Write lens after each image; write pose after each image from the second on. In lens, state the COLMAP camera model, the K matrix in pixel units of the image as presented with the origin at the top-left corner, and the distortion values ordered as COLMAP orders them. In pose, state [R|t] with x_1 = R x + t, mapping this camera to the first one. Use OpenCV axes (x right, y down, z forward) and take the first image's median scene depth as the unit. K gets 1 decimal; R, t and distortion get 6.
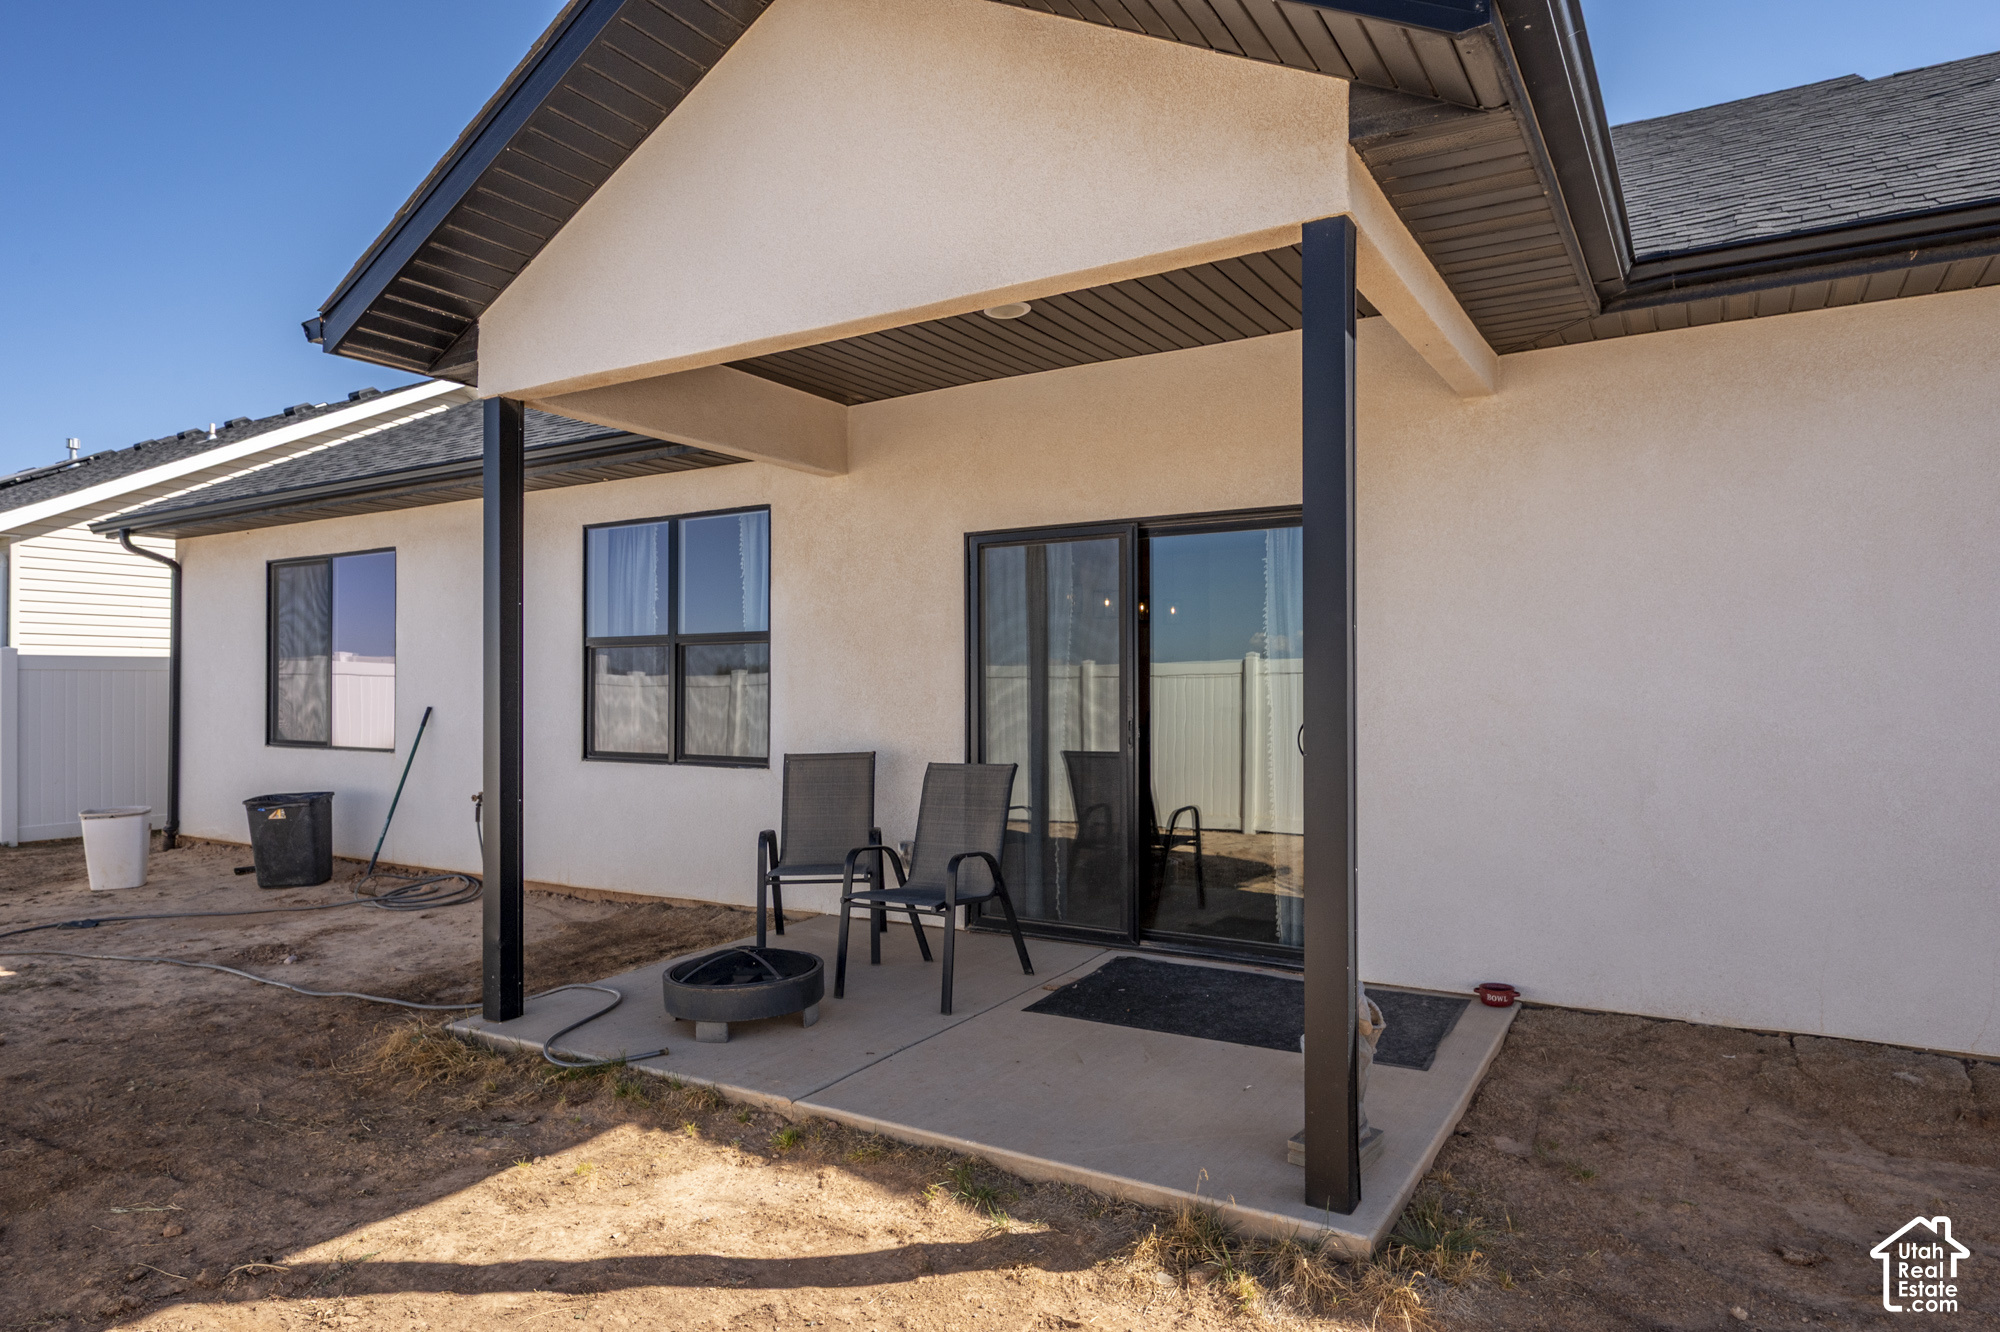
lens RADIAL K [[1176.6, 0, 1000.0], [0, 1176.6, 666.0], [0, 0, 1]] dist [-0.002224, -0.000452]
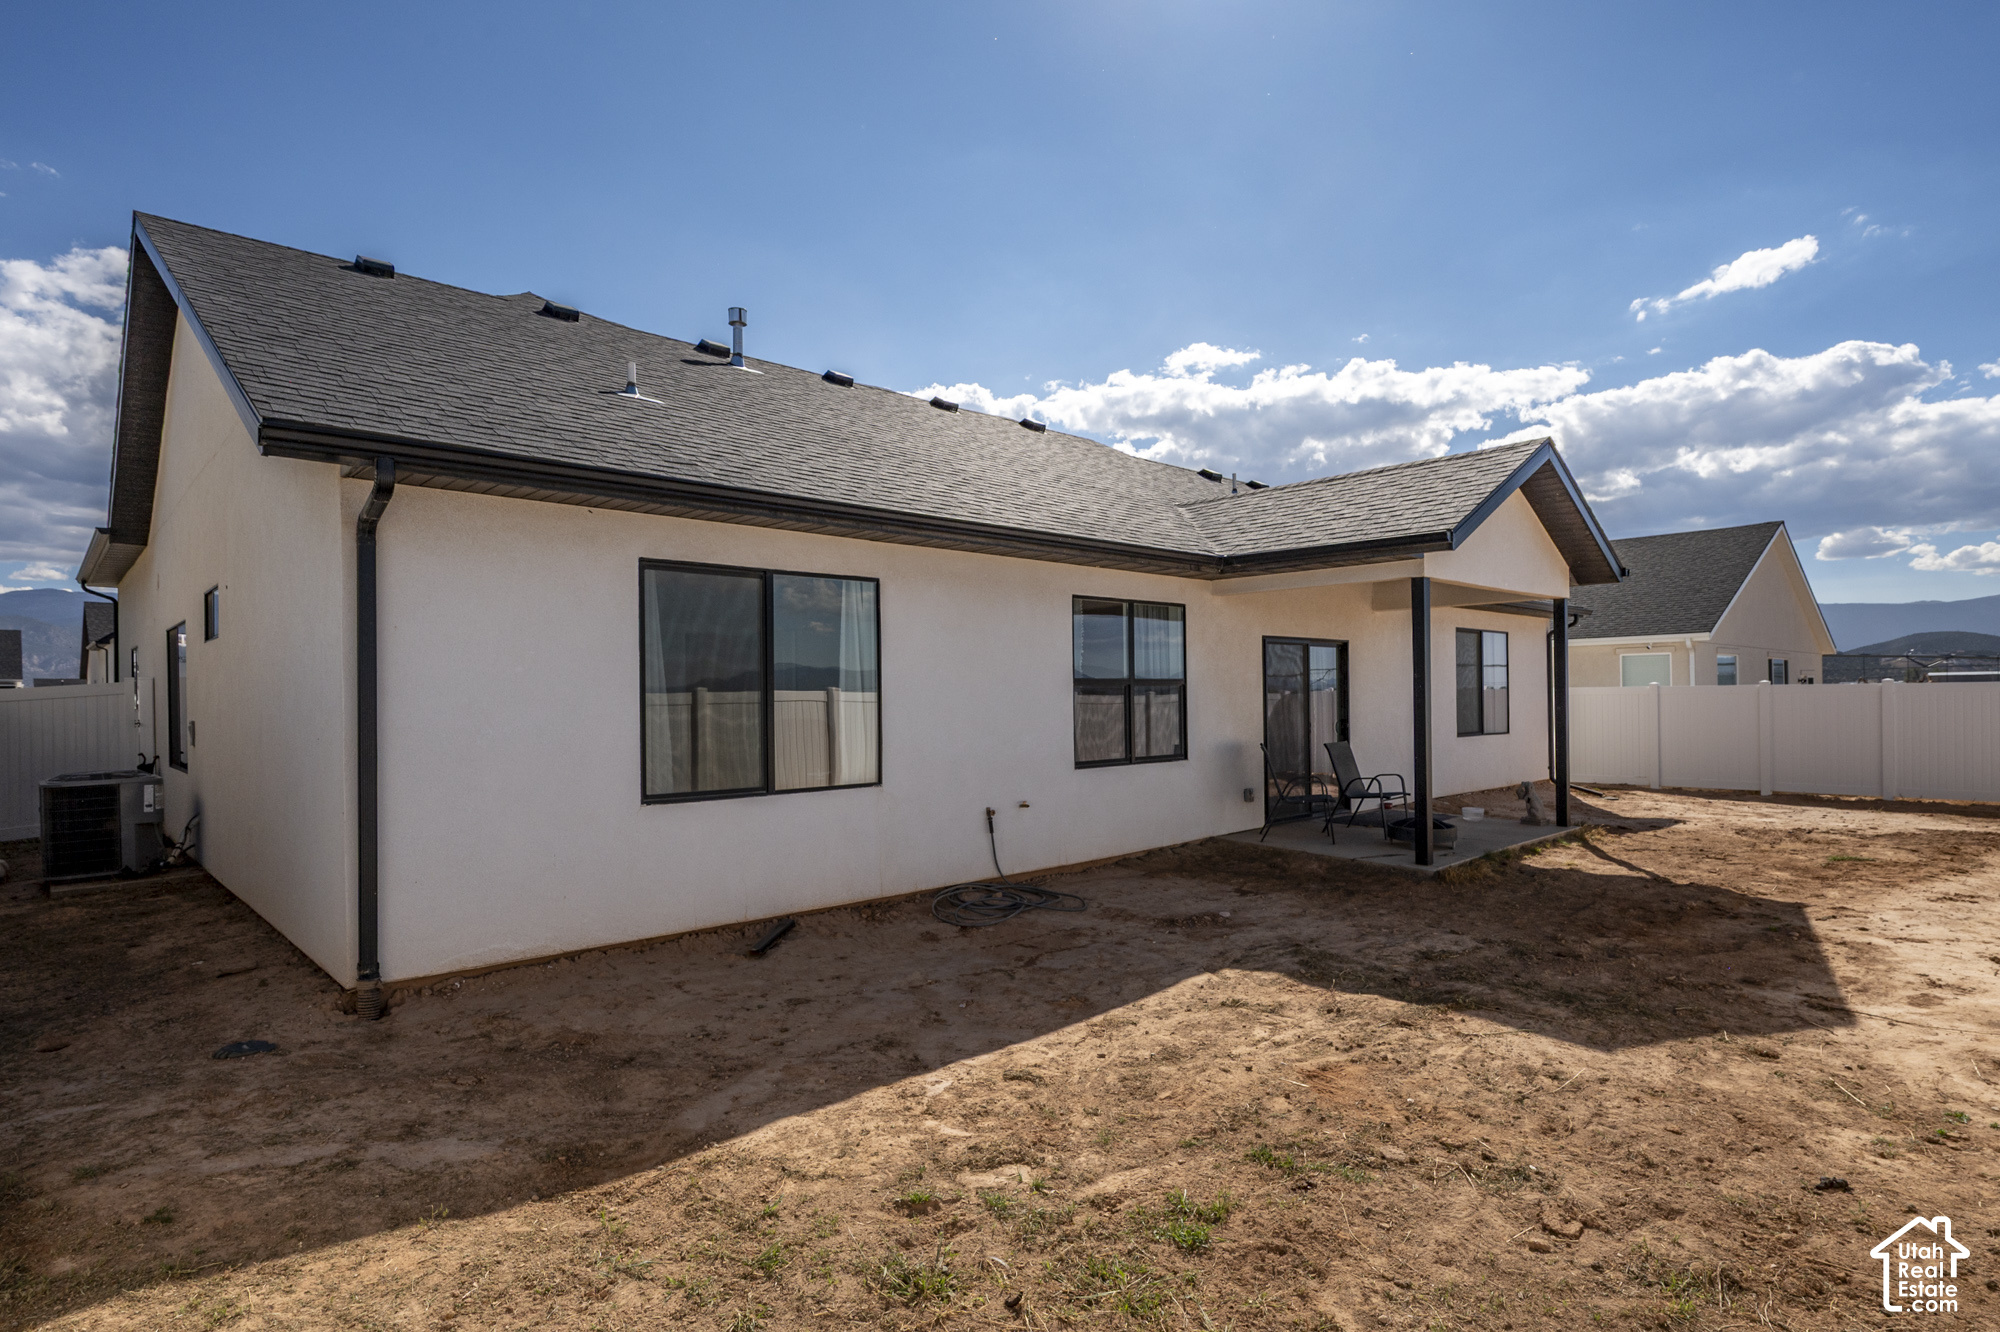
lens RADIAL K [[1024.1, 0, 1000.0], [0, 1024.1, 666.0], [0, 0, 1]] dist [-0.000085, -0.000014]
pose [[0.233125, 0.023188, 0.972170, -1.705041], [-0.003050, 0.999728, -0.023114, -0.016783], [-0.972442, 0.002423, 0.233132, 0.949674]]
